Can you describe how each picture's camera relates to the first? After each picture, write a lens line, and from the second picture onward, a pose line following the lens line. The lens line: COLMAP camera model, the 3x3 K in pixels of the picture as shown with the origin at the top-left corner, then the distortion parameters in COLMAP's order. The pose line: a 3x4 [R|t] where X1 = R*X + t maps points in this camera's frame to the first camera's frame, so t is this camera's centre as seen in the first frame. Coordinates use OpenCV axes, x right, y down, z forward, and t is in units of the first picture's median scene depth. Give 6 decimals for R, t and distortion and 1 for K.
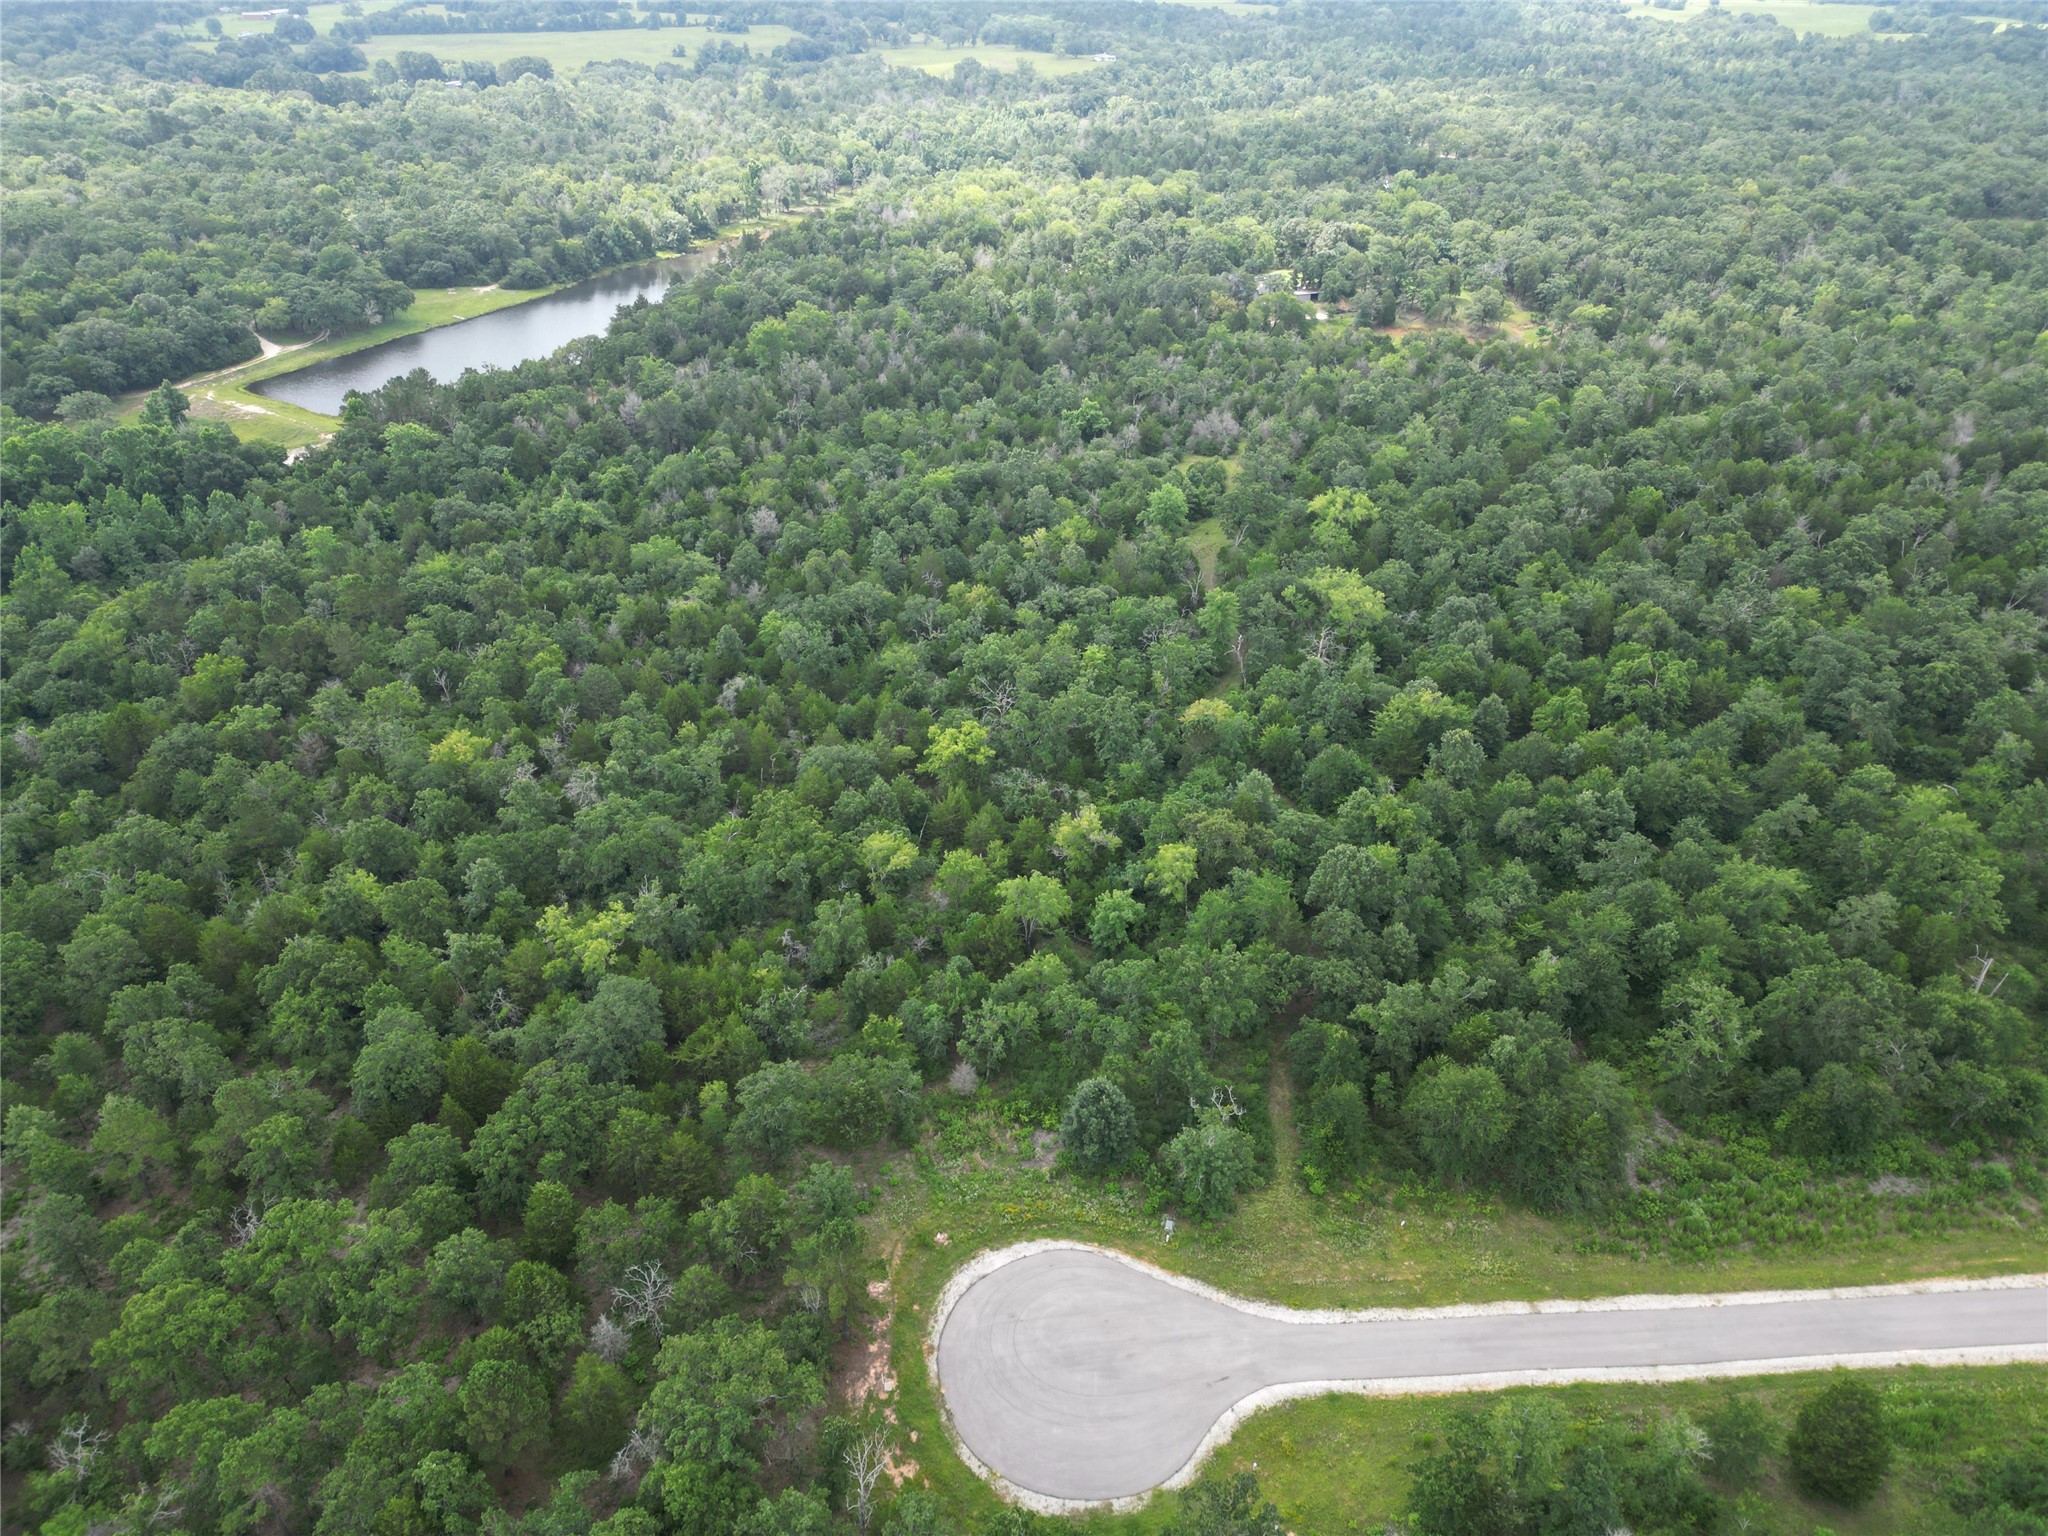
lens RADIAL K [[1427.5, 0, 1023.0], [0, 1427.5, 761.1], [0, 0, 1]] dist [0.071337, -0.067245]
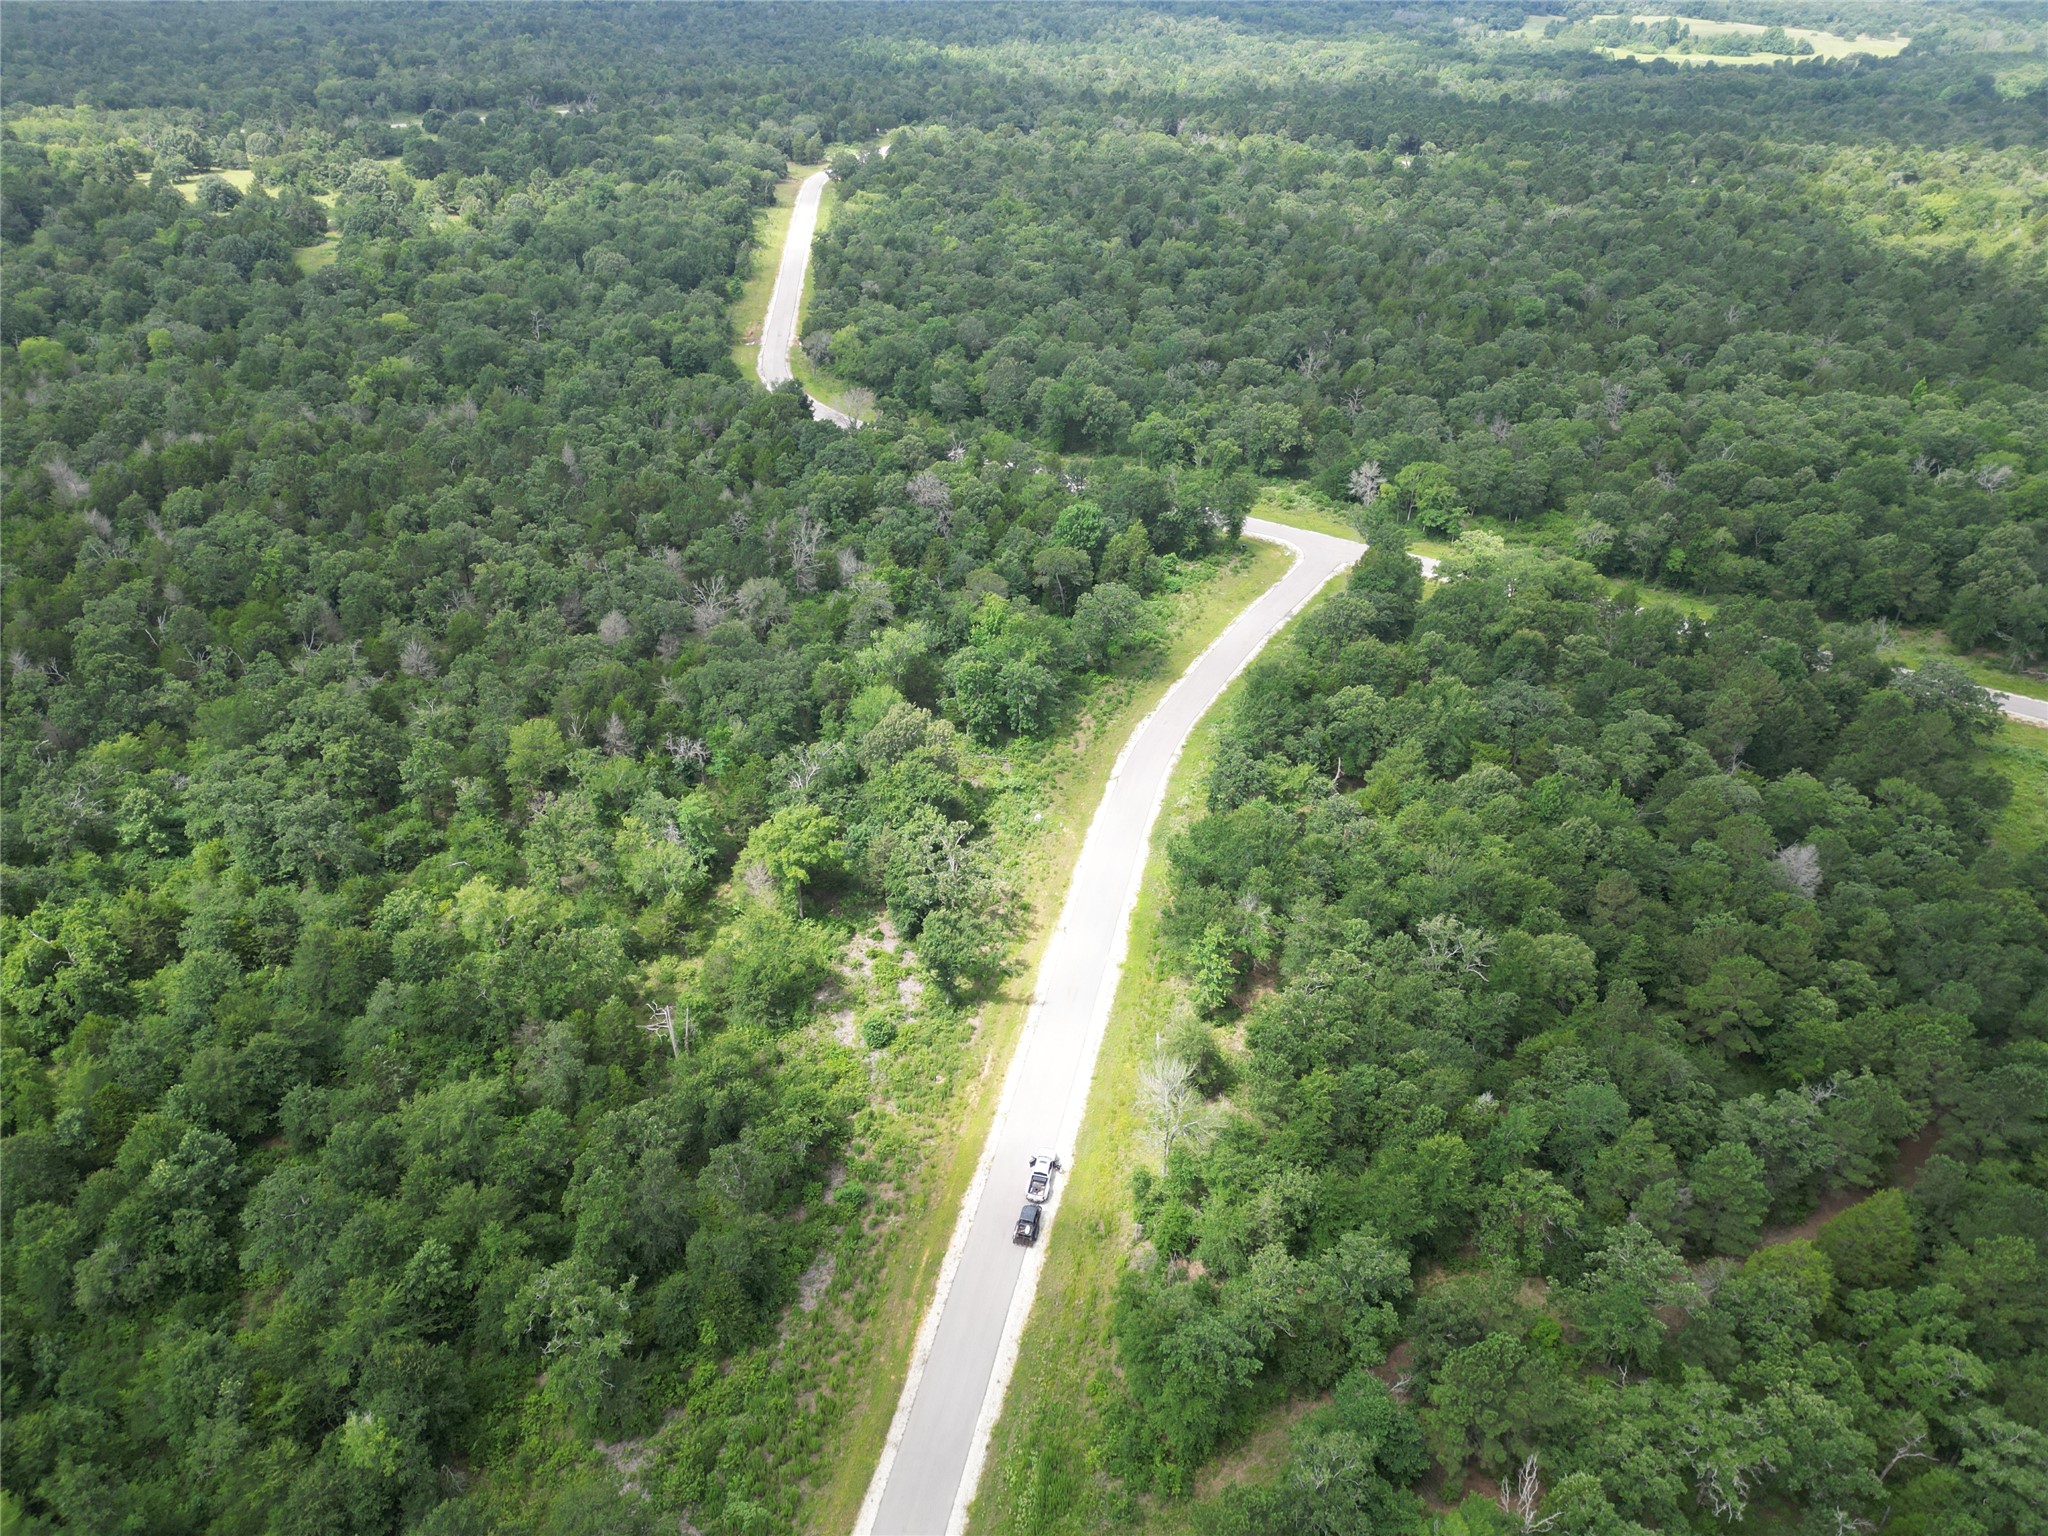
lens RADIAL K [[1424.5, 0, 1024.0], [0, 1424.5, 768.0], [0, 0, 1]] dist [0.066753, -0.058995]
pose [[0.297063, -0.503952, 0.811040, 0.035401], [0.480756, 0.812808, 0.328962, -0.114174], [-0.825001, 0.292190, 0.483734, 0.191879]]
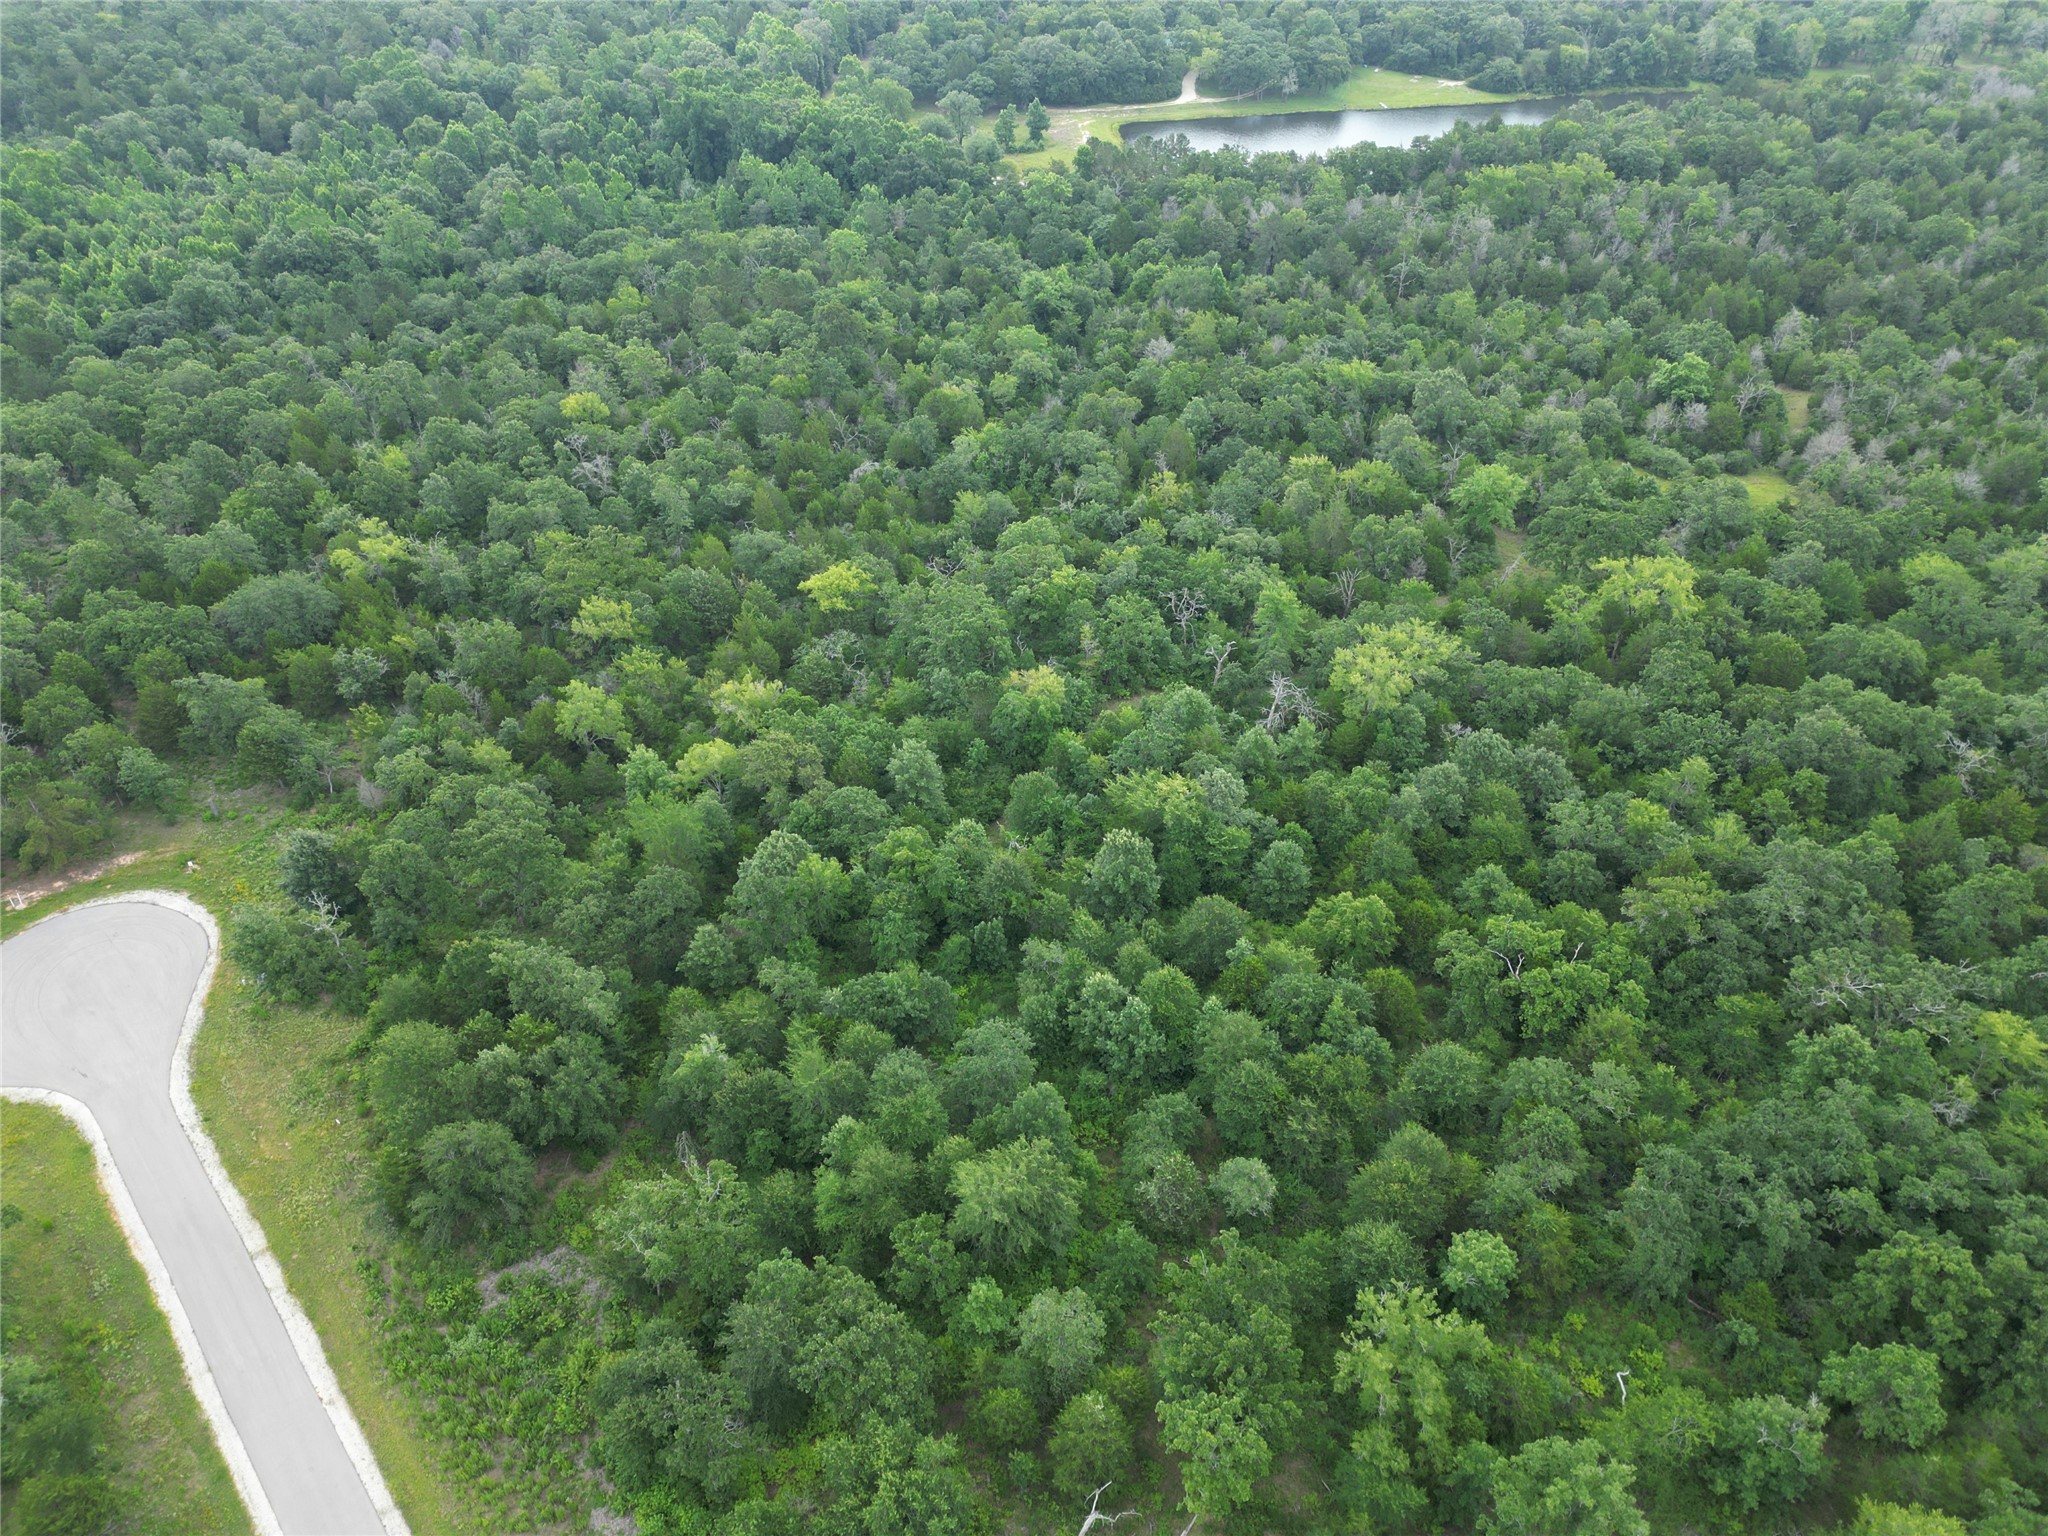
lens RADIAL K [[1428.9, 0, 1023.7], [0, 1428.9, 761.9], [0, 0, 1]] dist [0.070431, -0.067970]
pose [[0.598261, 0.490803, -0.633400, 0.540040], [-0.413154, 0.866229, 0.280982, -0.179198], [0.686576, 0.093591, 0.721009, 0.317569]]
